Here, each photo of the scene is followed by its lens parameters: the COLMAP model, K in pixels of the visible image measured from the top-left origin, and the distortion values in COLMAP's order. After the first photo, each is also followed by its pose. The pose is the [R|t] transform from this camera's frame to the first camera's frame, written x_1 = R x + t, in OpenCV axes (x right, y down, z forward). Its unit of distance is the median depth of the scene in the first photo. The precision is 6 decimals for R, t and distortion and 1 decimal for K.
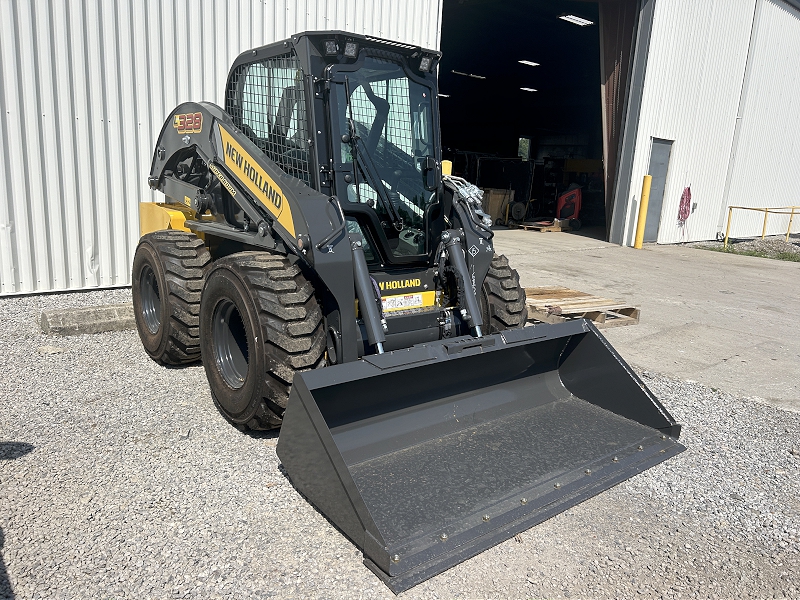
lens RADIAL K [[591.5, 0, 418.2], [0, 591.5, 298.1], [0, 0, 1]] dist [0.057461, -0.002195]
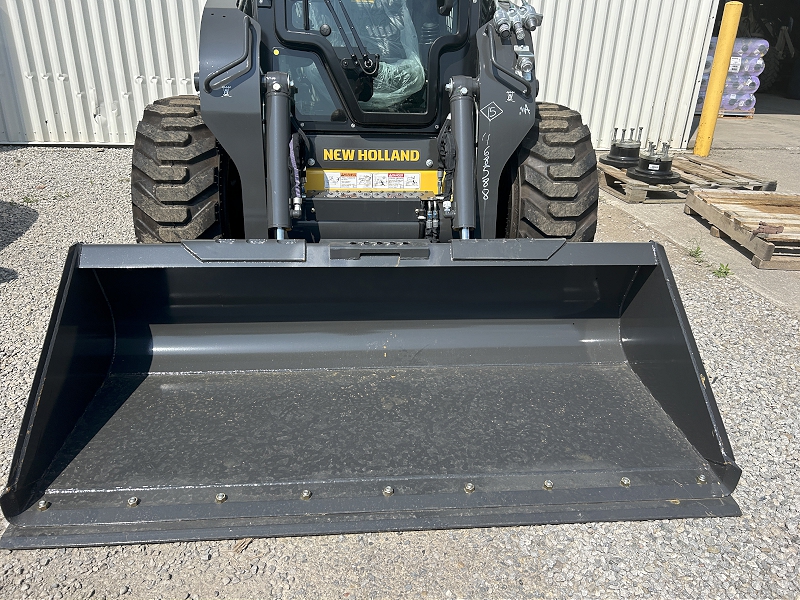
lens RADIAL K [[591.5, 0, 418.2], [0, 591.5, 298.1], [0, 0, 1]] dist [0.057461, -0.002195]
pose [[0.830414, 0.203399, -0.518691, 0.417257], [-0.101614, 0.970656, 0.217949, -0.016613], [0.547801, -0.128282, 0.826715, 0.405116]]
